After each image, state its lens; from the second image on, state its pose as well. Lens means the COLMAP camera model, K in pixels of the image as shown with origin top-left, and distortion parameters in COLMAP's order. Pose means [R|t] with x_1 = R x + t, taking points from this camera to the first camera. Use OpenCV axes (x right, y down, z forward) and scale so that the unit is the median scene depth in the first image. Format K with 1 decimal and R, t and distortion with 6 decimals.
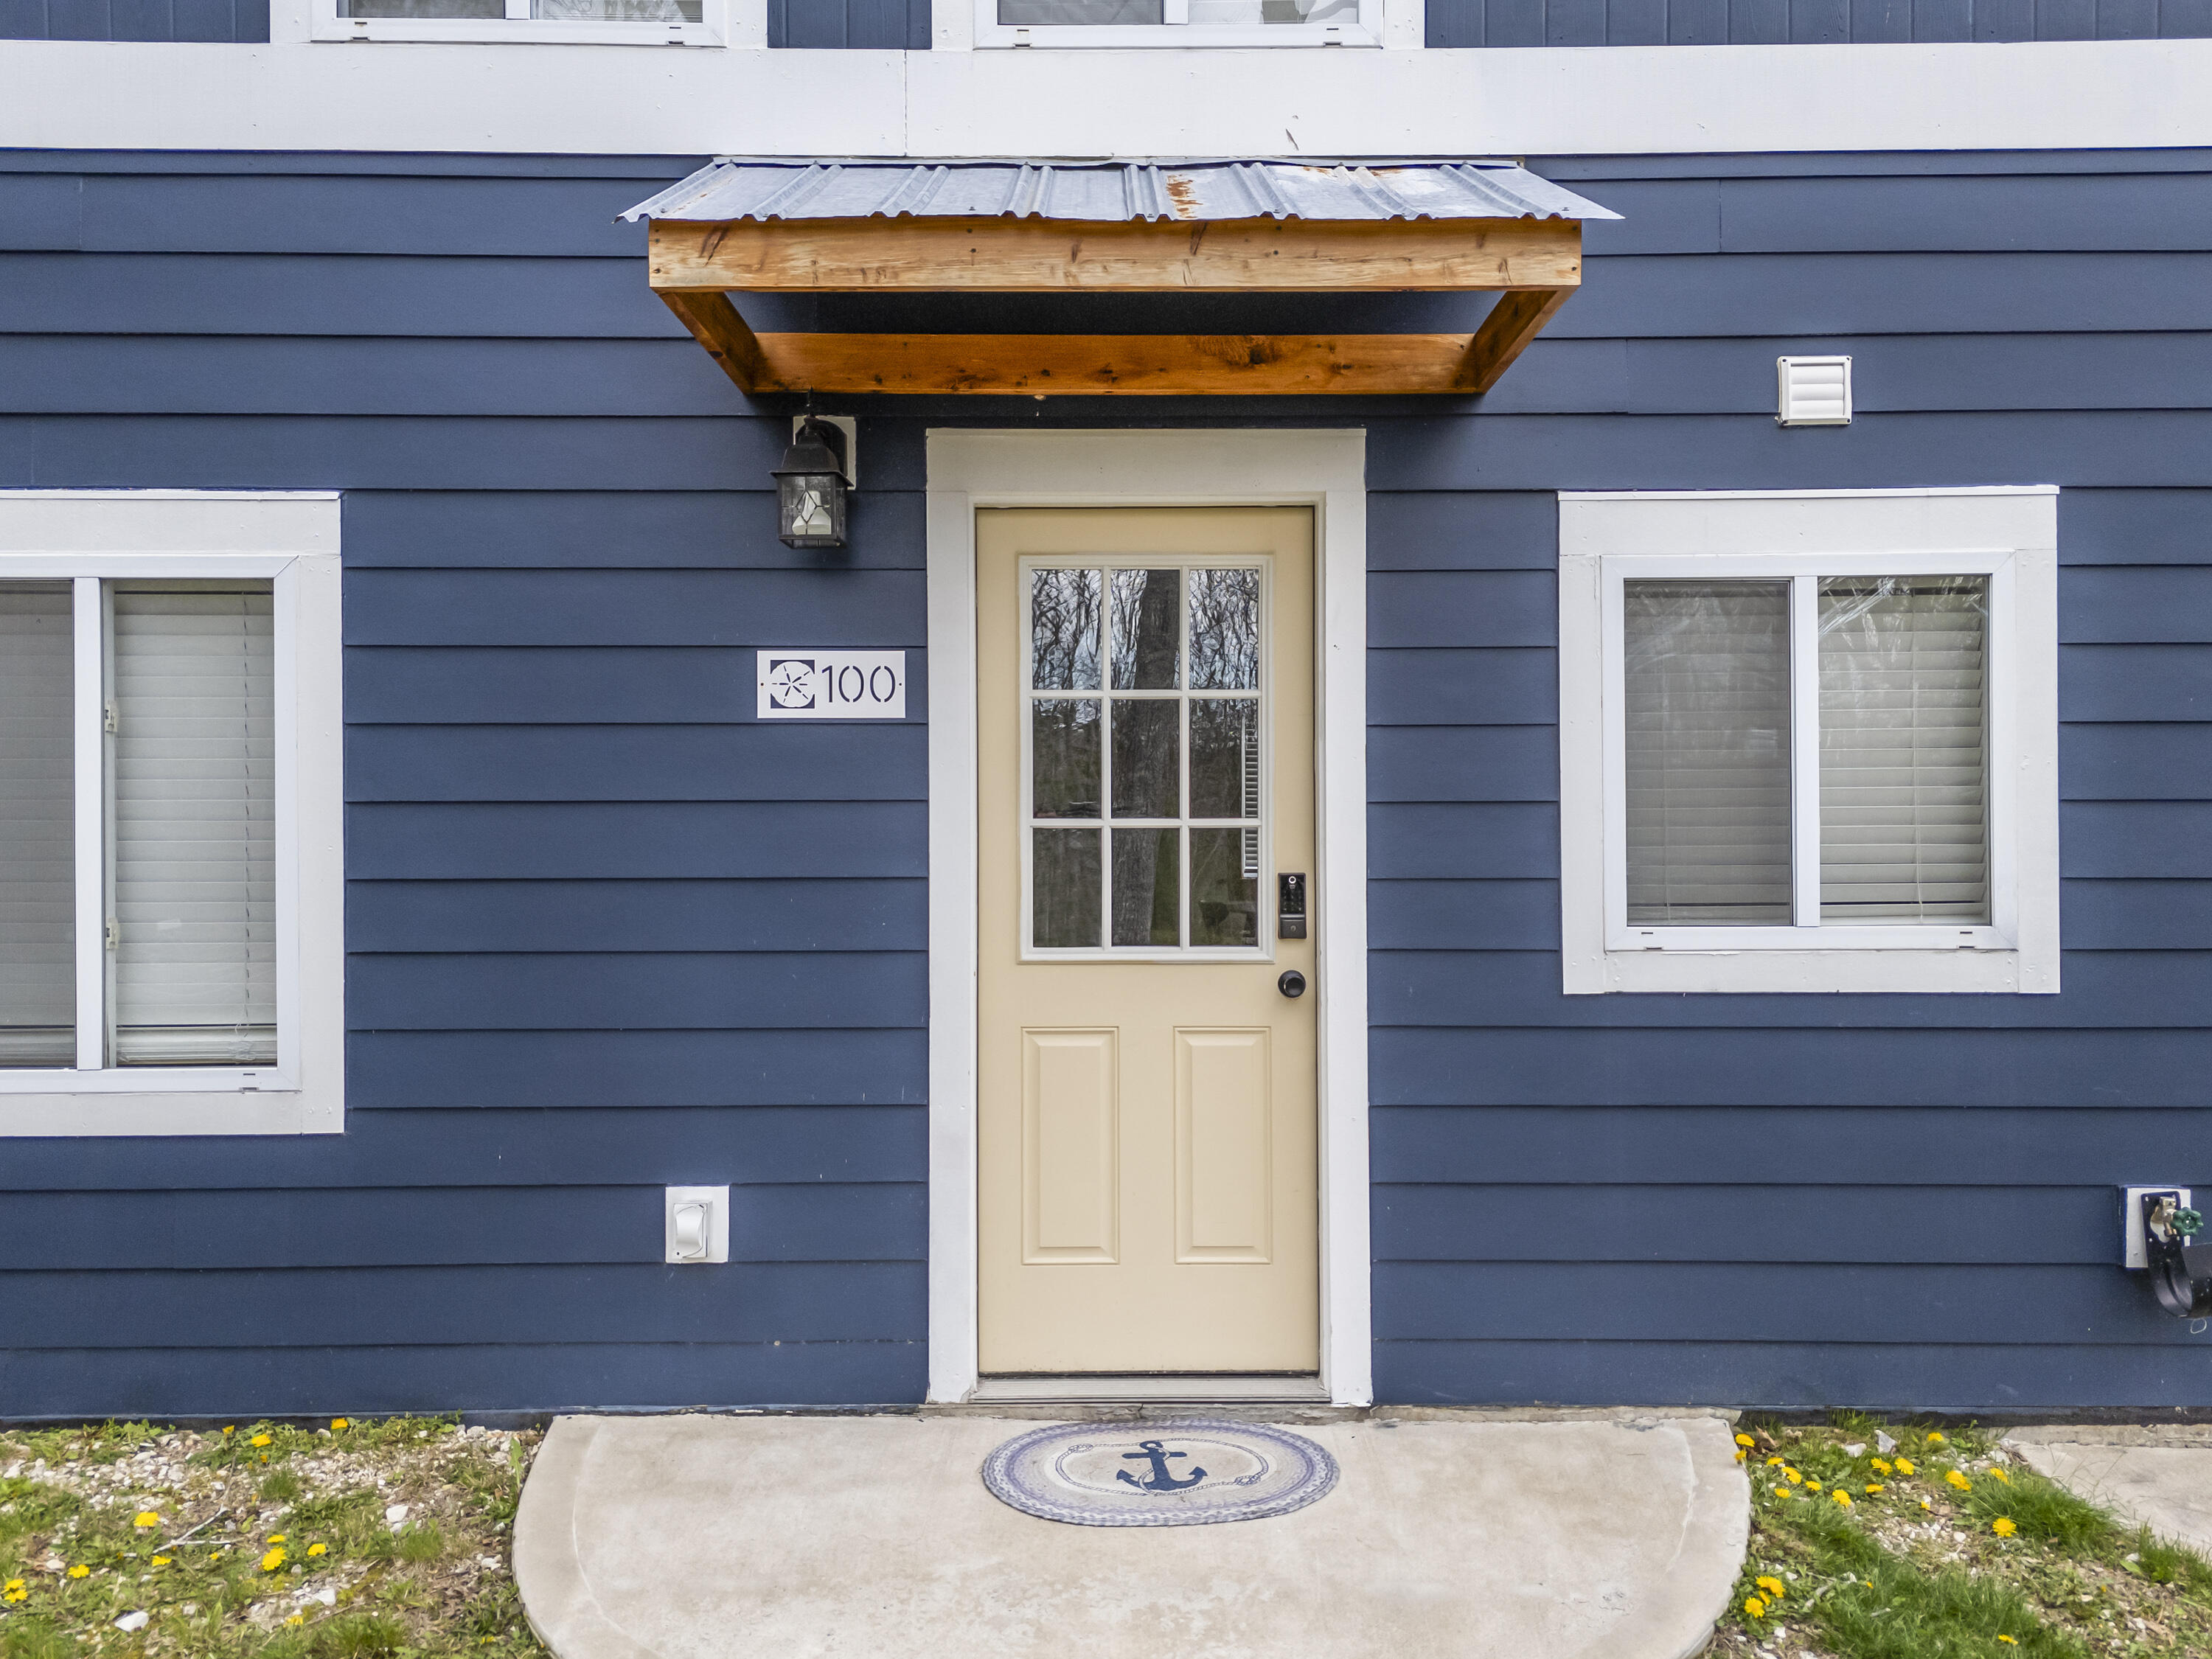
lens RADIAL K [[1631.1, 0, 1096.6], [0, 1631.1, 832.6], [0, 0, 1]] dist [0.041041, -0.040573]
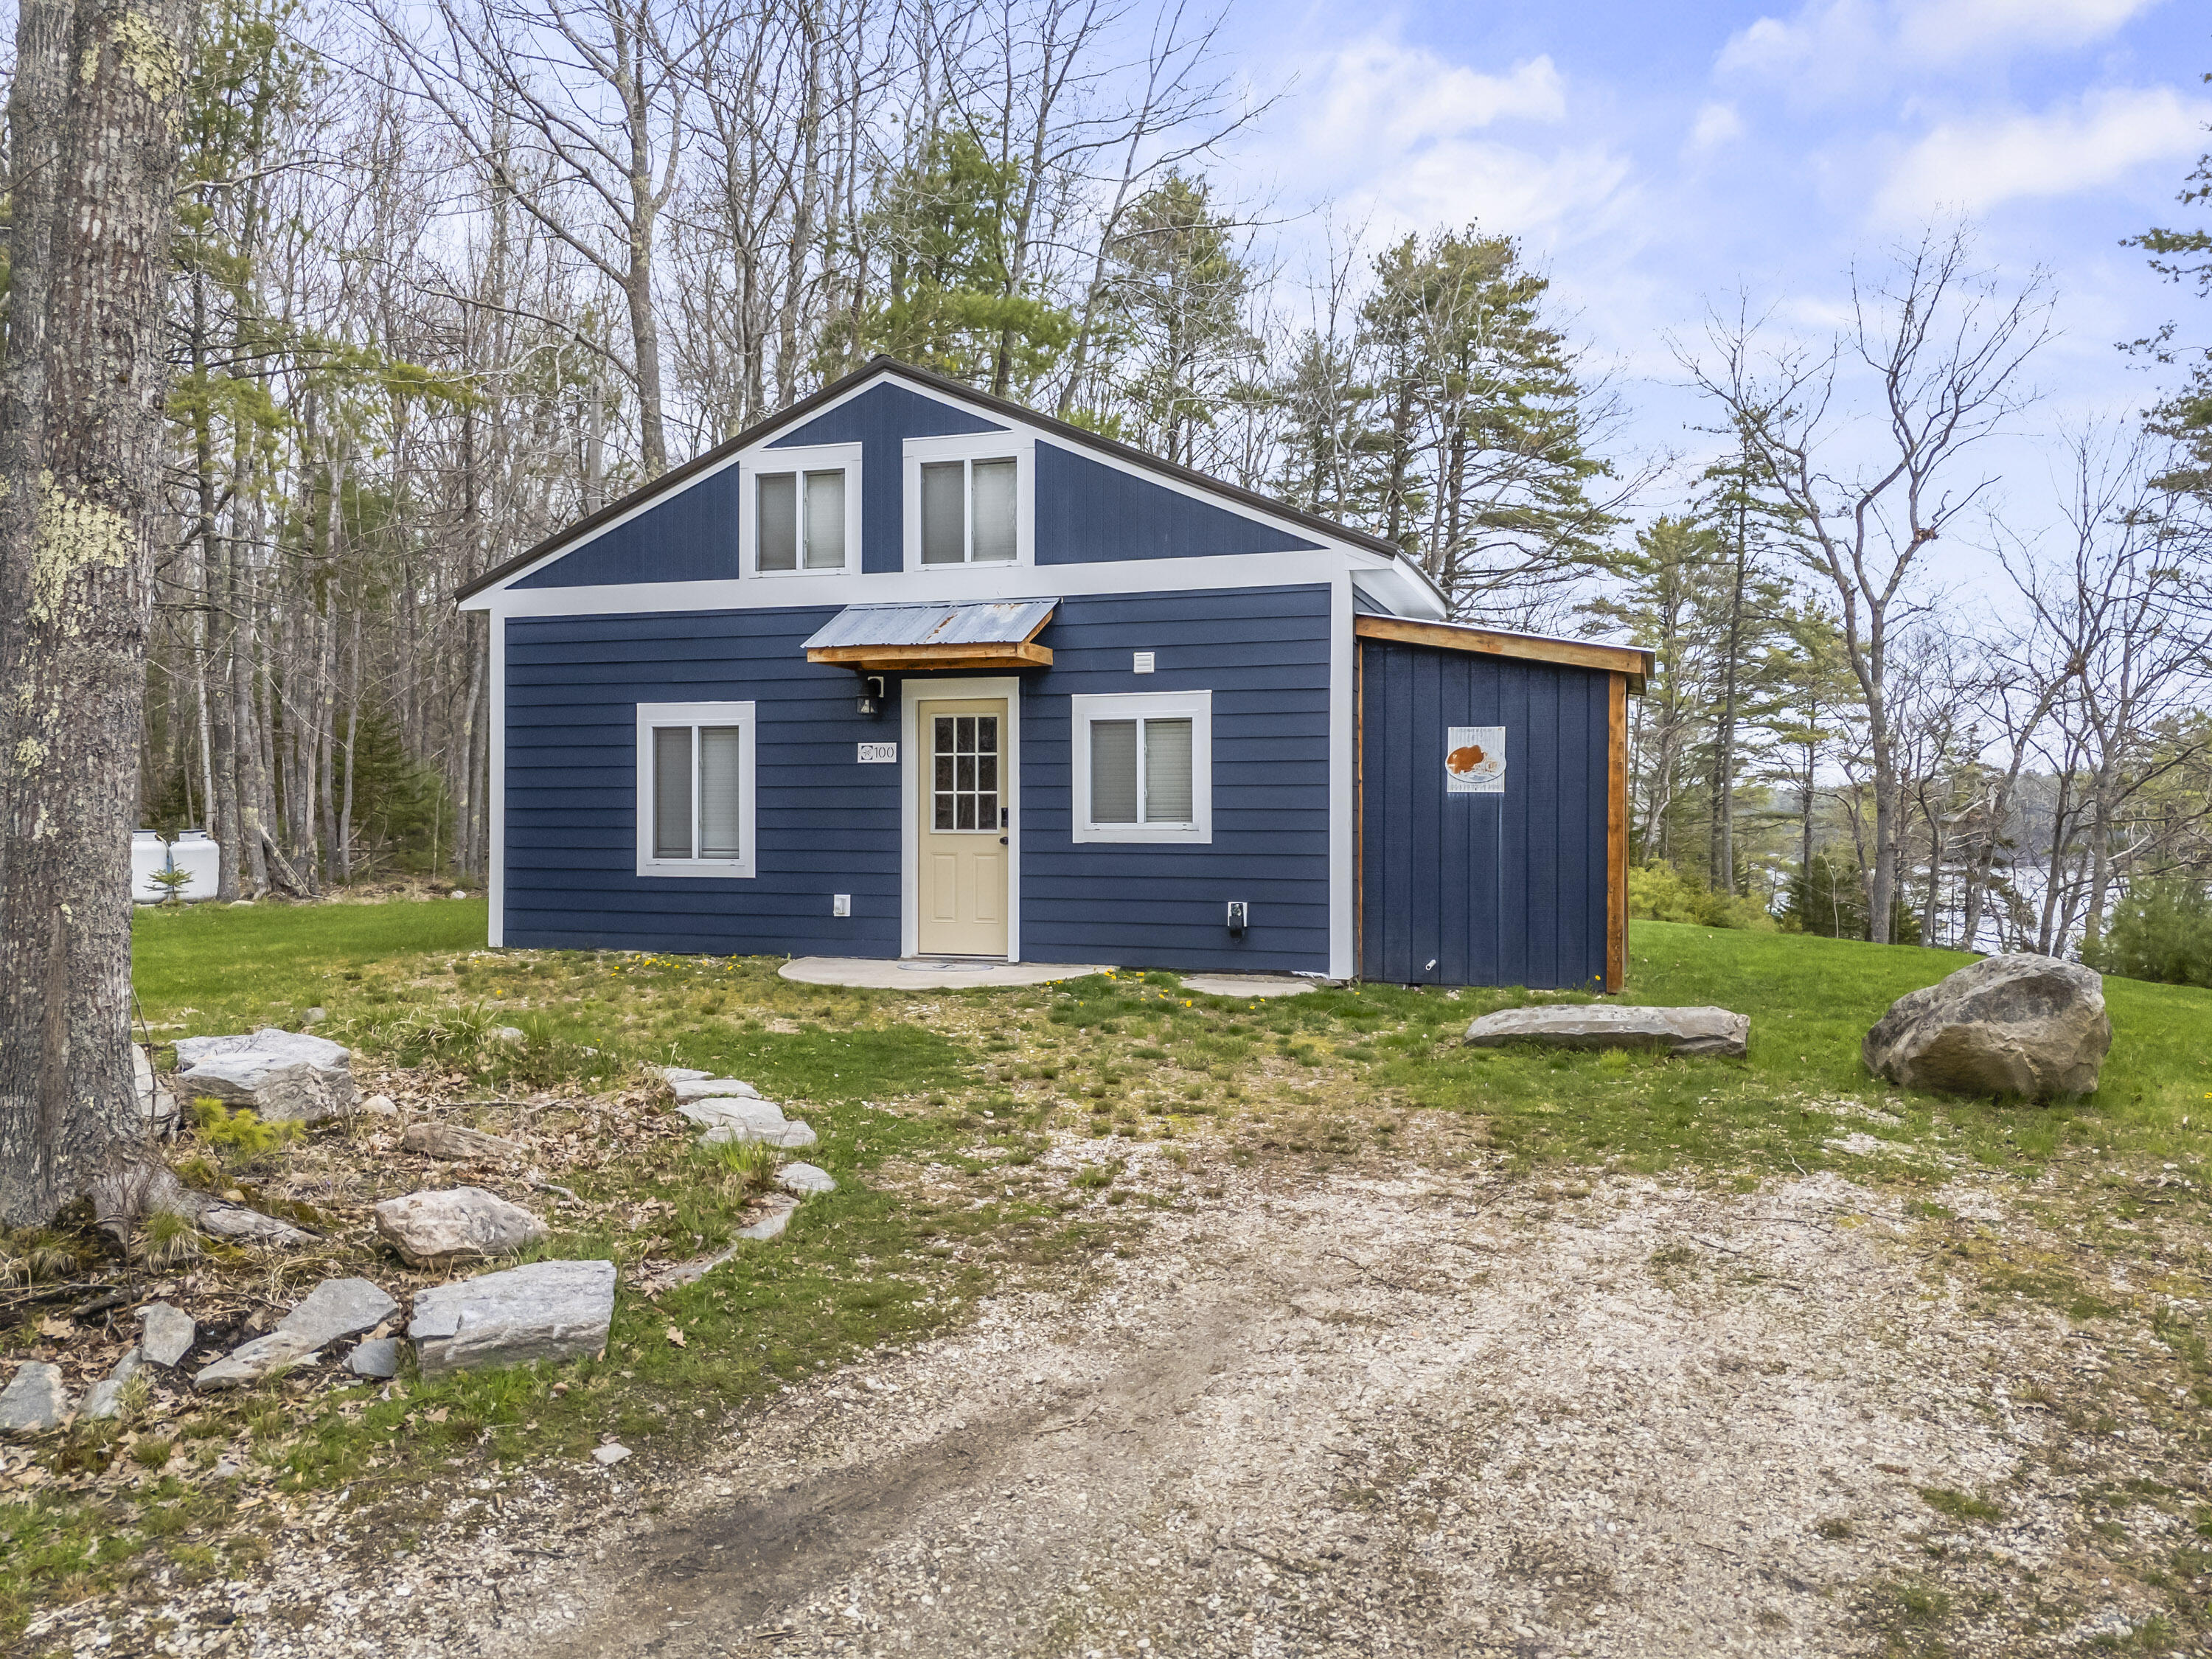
lens RADIAL K [[1631.1, 0, 1112.3], [0, 1631.1, 827.2], [0, 0, 1]] dist [0.041041, -0.040573]
pose [[0.946238, 0.005512, -0.323424, 1.456997], [-0.007466, 0.999961, -0.004802, 0.082645], [0.323385, 0.006958, 0.946242, -2.162652]]
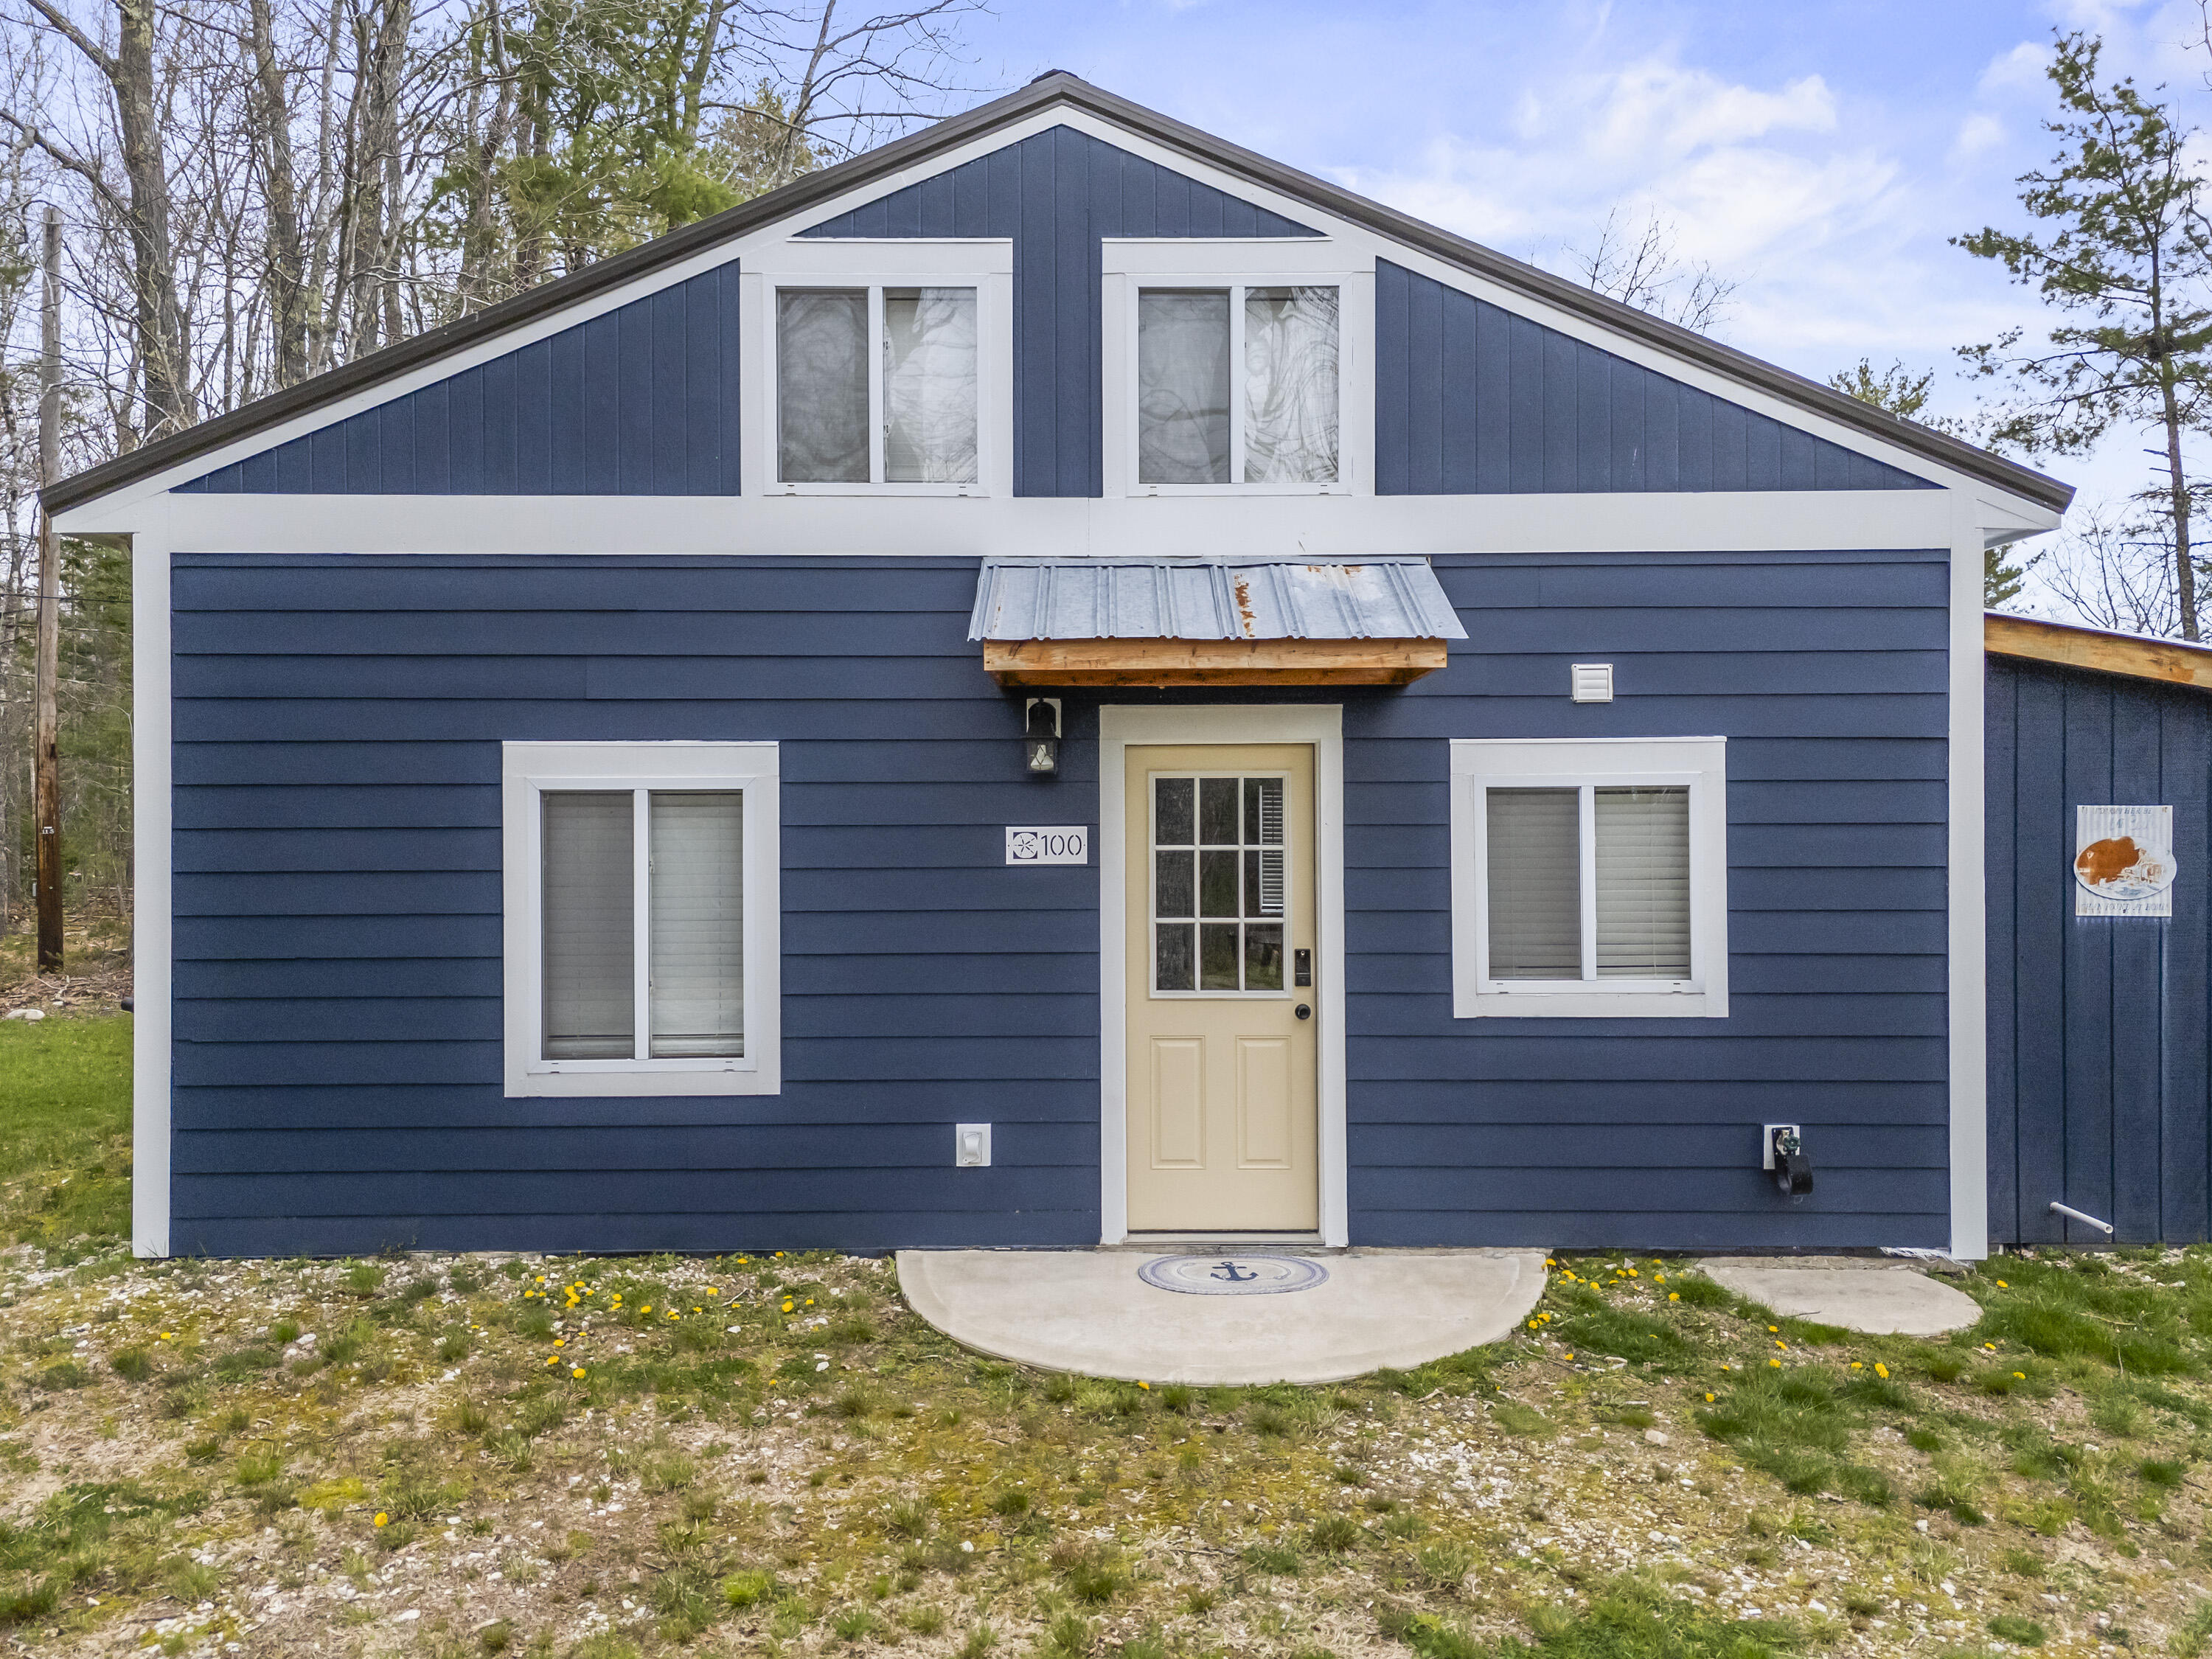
lens RADIAL K [[1631.1, 0, 1091.3], [0, 1631.1, 818.9], [0, 0, 1]] dist [0.041041, -0.040573]
pose [[0.999983, -0.001223, -0.005657, -0.103274], [0.001179, 0.999969, -0.007743, -0.106806], [0.005667, 0.007736, 0.999954, -0.805246]]
